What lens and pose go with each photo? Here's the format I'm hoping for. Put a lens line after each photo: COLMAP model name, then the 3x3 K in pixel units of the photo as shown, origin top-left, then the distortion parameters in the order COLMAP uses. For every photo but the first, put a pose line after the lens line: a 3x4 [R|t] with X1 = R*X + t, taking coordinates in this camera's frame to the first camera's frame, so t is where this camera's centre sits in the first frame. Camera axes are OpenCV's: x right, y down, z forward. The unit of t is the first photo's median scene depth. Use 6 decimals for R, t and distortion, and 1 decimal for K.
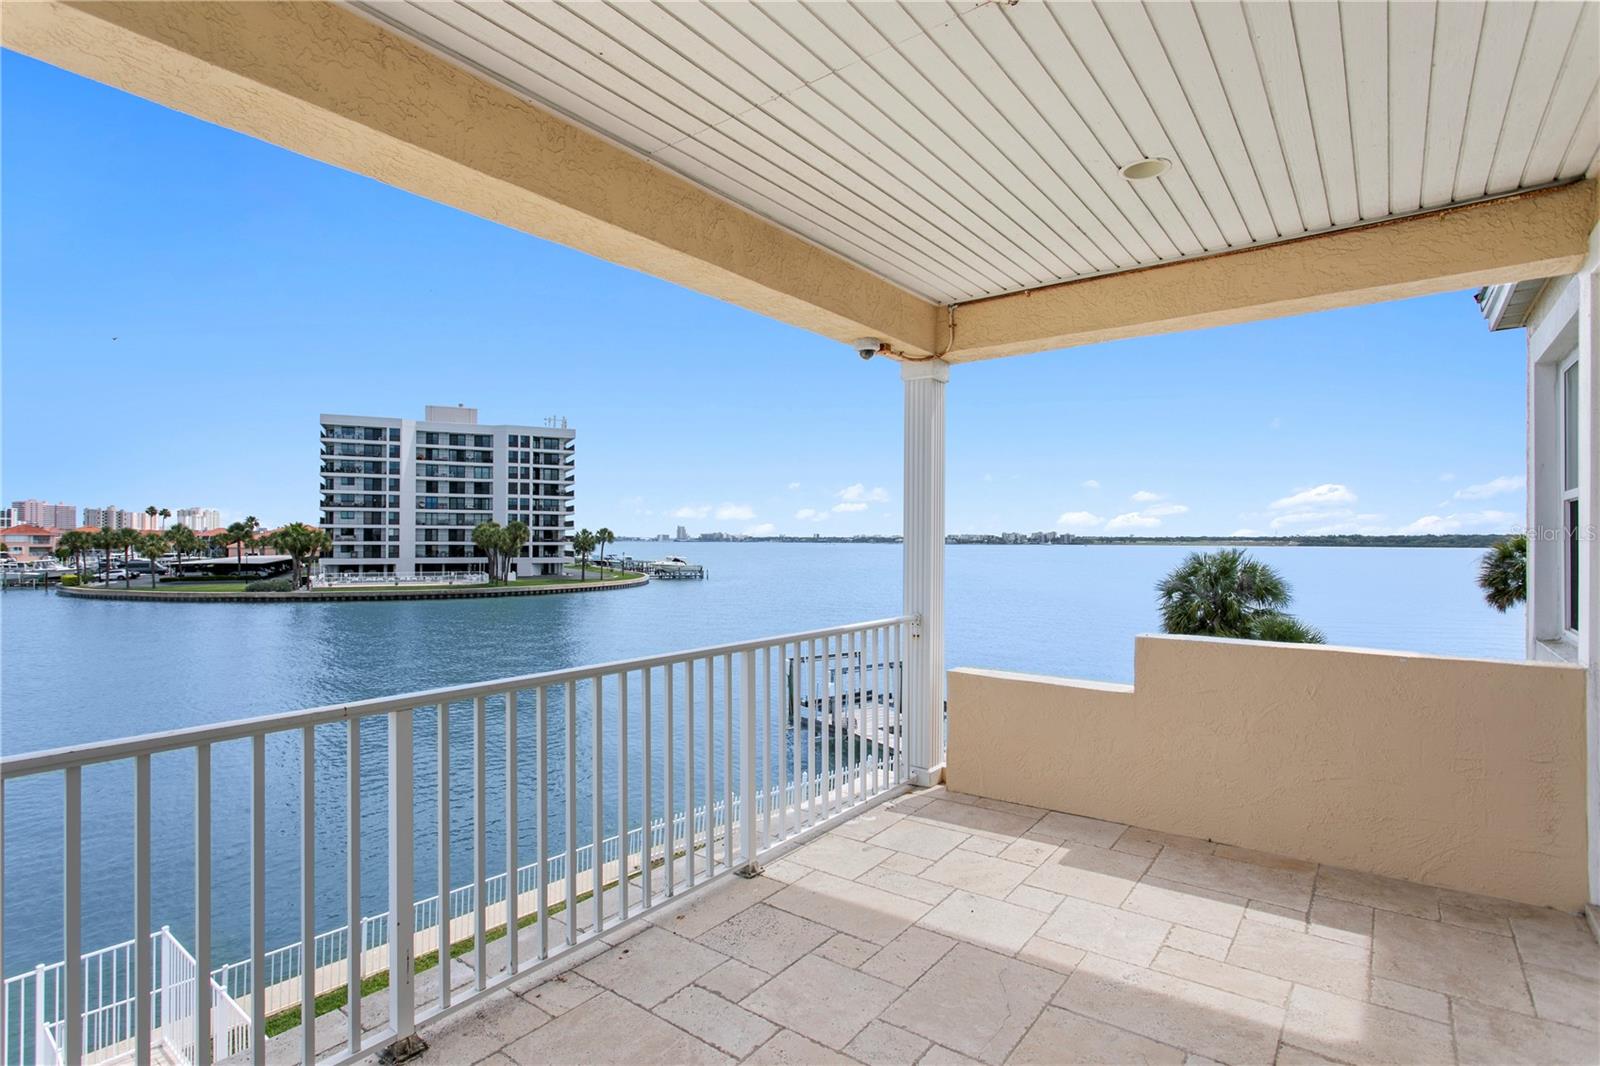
lens RADIAL K [[785.7, 0, 768.1], [0, 785.7, 542.4], [0, 0, 1]] dist [0.001722, 0.000760]
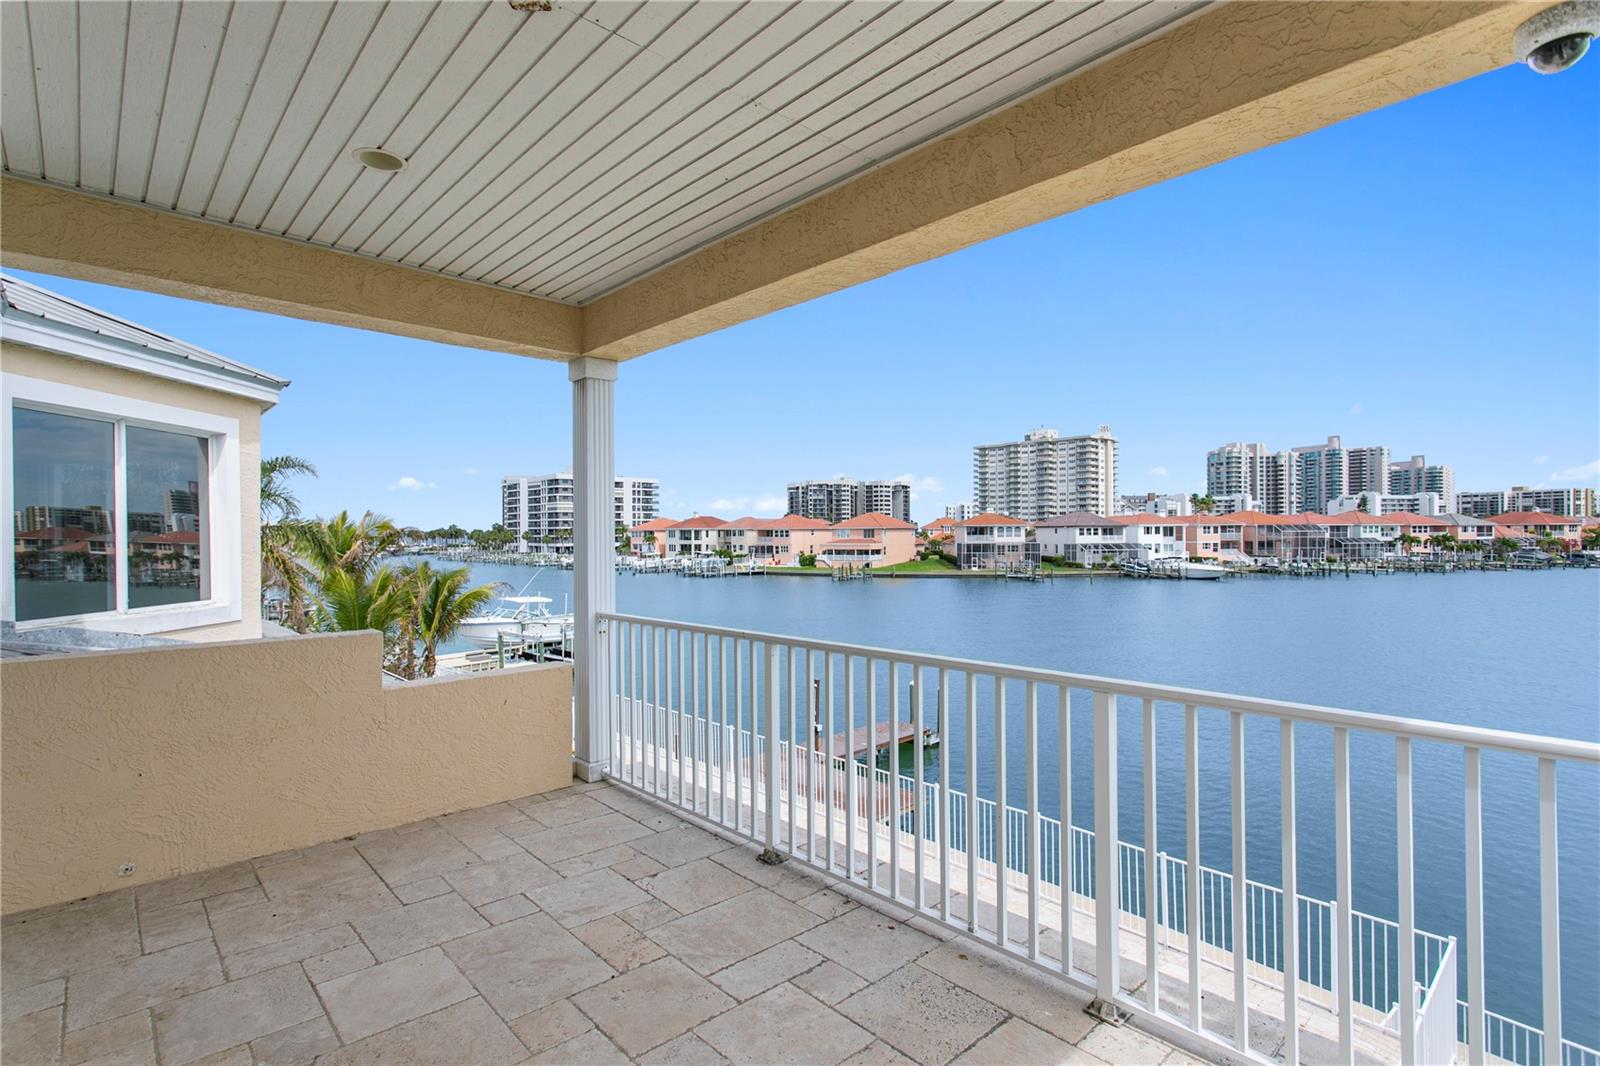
lens RADIAL K [[767.3, 0, 779.2], [0, 767.3, 530.3], [0, 0, 1]] dist [0.006714, -0.000180]
pose [[-0.153876, -0.006041, -0.988072, 0.944275], [0.003924, 0.999970, -0.006725, -0.003336], [0.988082, -0.004912, -0.153847, 1.115771]]
